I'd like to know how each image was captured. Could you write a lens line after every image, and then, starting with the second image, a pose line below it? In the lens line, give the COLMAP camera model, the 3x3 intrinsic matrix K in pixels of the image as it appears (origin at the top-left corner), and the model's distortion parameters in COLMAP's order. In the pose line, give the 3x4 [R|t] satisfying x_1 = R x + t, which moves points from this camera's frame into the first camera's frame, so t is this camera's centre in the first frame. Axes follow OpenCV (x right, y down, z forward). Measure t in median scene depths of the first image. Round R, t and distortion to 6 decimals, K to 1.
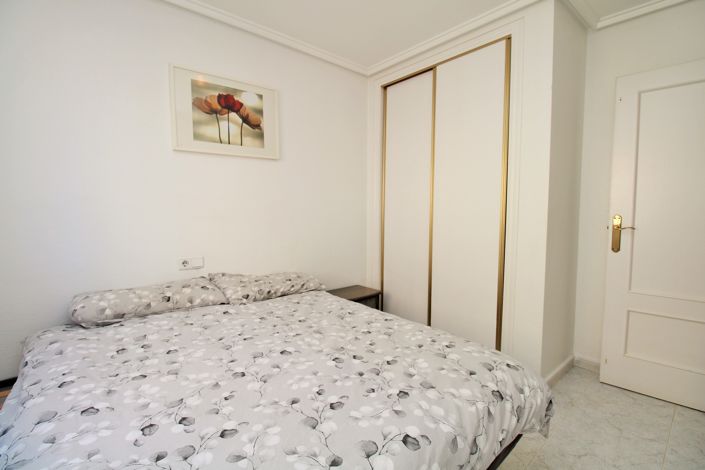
lens RADIAL K [[334.8, 0, 353.5], [0, 334.8, 232.7], [0, 0, 1]] dist [-0.018857, -0.002815]
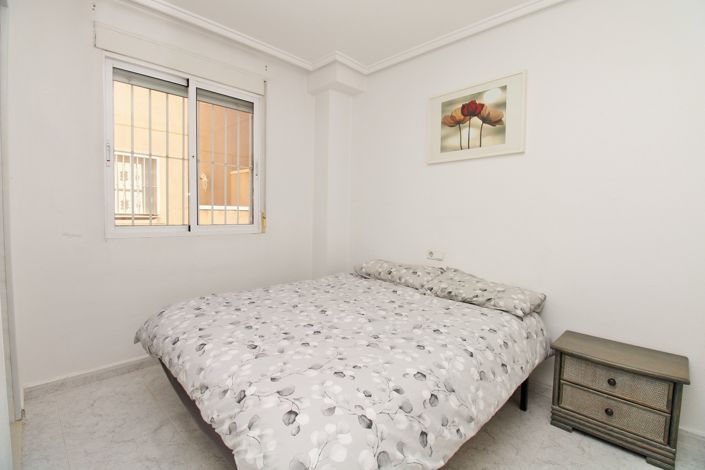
lens RADIAL K [[334.8, 0, 353.3], [0, 334.8, 235.2], [0, 0, 1]] dist [-0.018857, -0.002815]
pose [[0.039745, 0.068417, -0.996865, 0.714309], [-0.081464, 0.994554, 0.065010, -0.034520], [0.995883, 0.078625, 0.045102, 0.641370]]
